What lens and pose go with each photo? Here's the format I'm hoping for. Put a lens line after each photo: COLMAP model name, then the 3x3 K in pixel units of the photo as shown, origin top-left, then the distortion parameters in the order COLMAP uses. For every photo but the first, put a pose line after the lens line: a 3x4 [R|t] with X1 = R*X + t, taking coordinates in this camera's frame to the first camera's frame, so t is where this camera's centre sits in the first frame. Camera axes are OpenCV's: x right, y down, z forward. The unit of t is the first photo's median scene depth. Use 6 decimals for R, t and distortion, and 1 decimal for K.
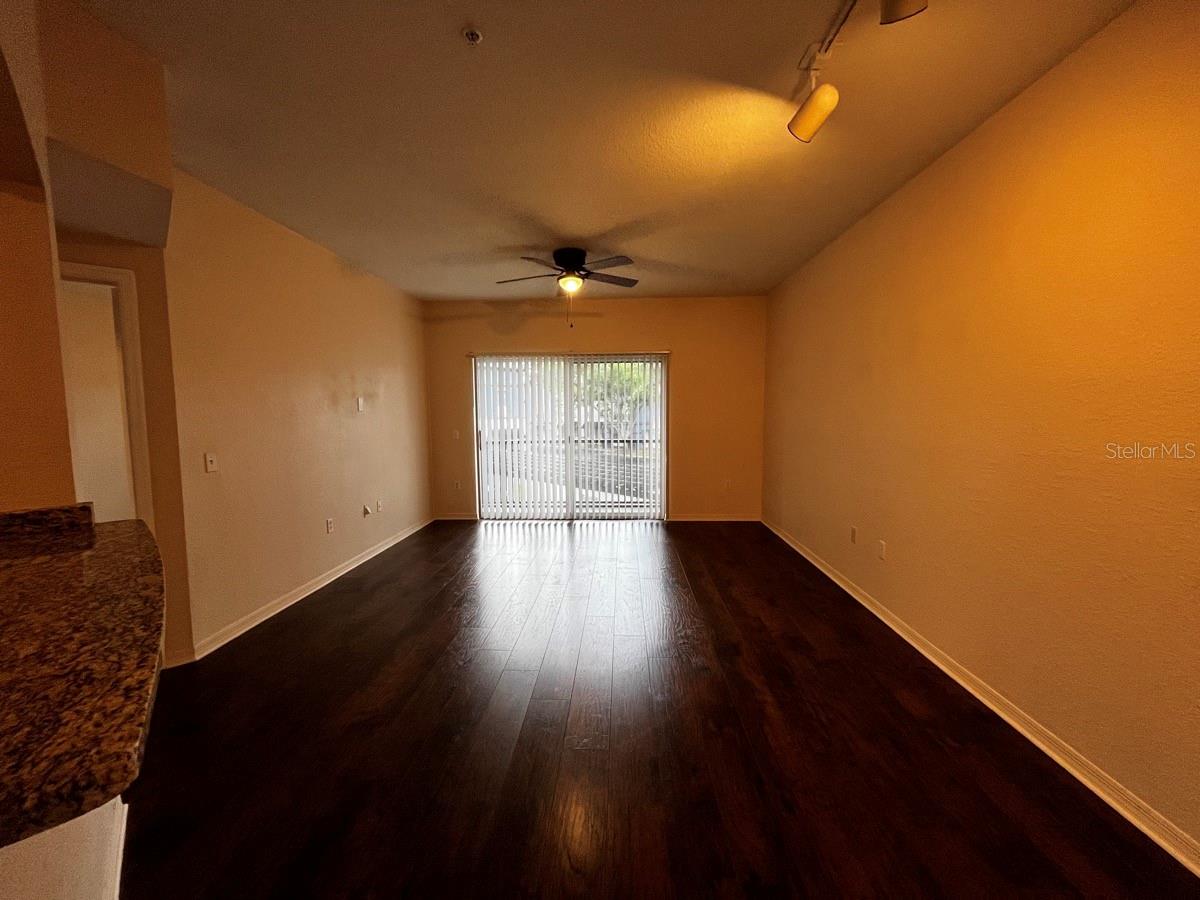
lens RADIAL K [[484.7, 0, 604.9], [0, 484.7, 452.9], [0, 0, 1]] dist [-0.003214, 0.000393]
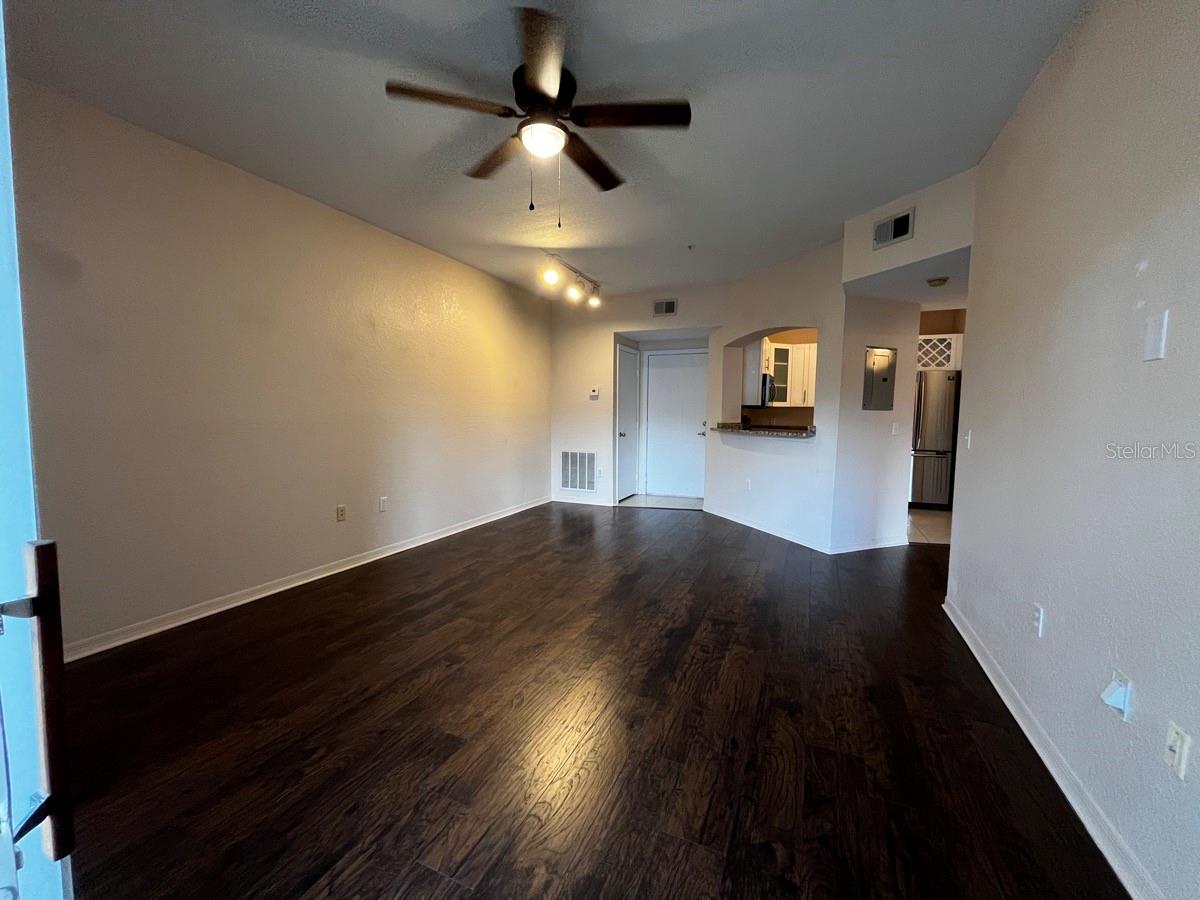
lens RADIAL K [[484.7, 0, 591.8], [0, 484.7, 447.2], [0, 0, 1]] dist [-0.003214, 0.000393]
pose [[-0.923360, -0.032737, 0.382537, -0.218423], [0.028036, 0.987949, 0.152221, -0.064195], [-0.382910, 0.151279, -0.911315, 1.017266]]
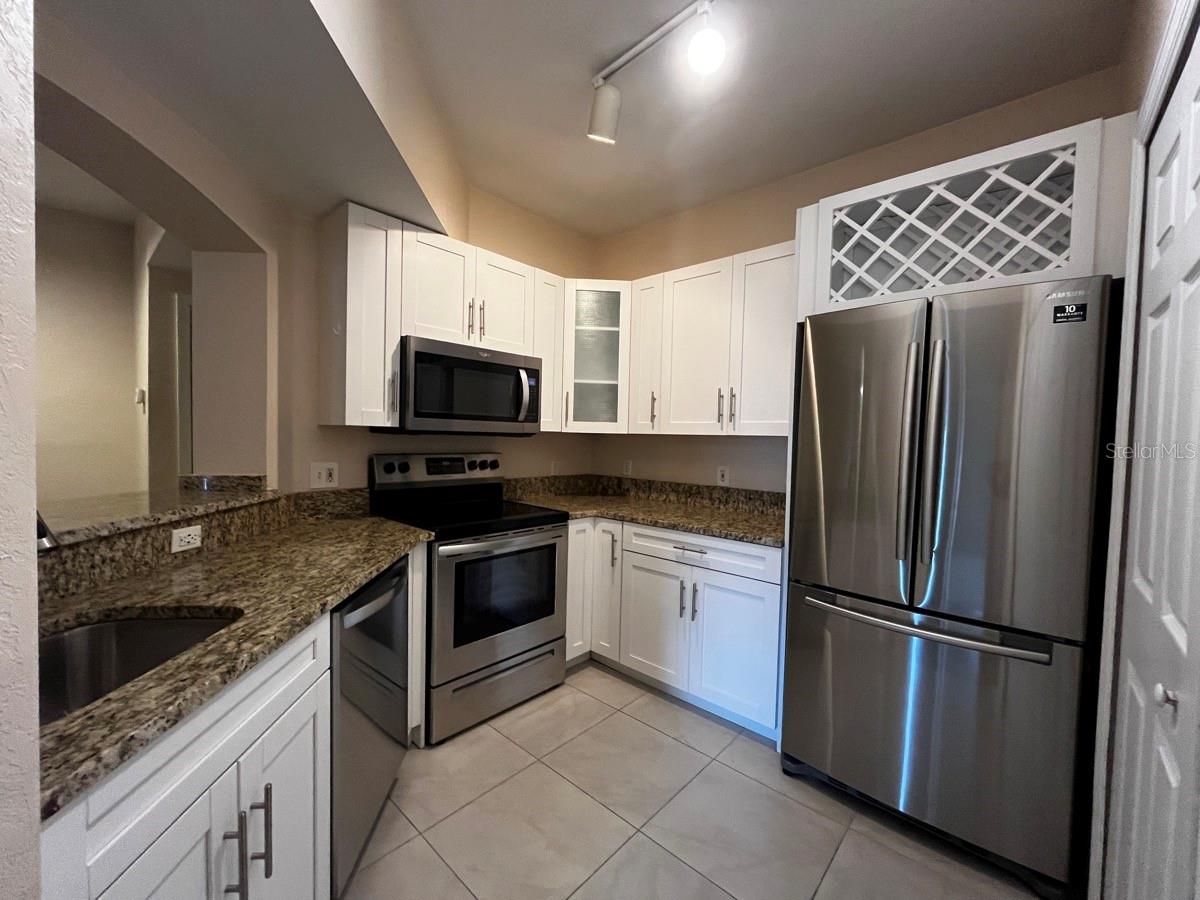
lens RADIAL K [[484.7, 0, 594.0], [0, 484.7, 451.3], [0, 0, 1]] dist [-0.003214, 0.000393]
pose [[-0.761057, -0.035025, 0.647739, -0.495165], [0.033910, 0.995028, 0.093646, 0.002752], [-0.647798, 0.093235, -0.756085, 0.122759]]
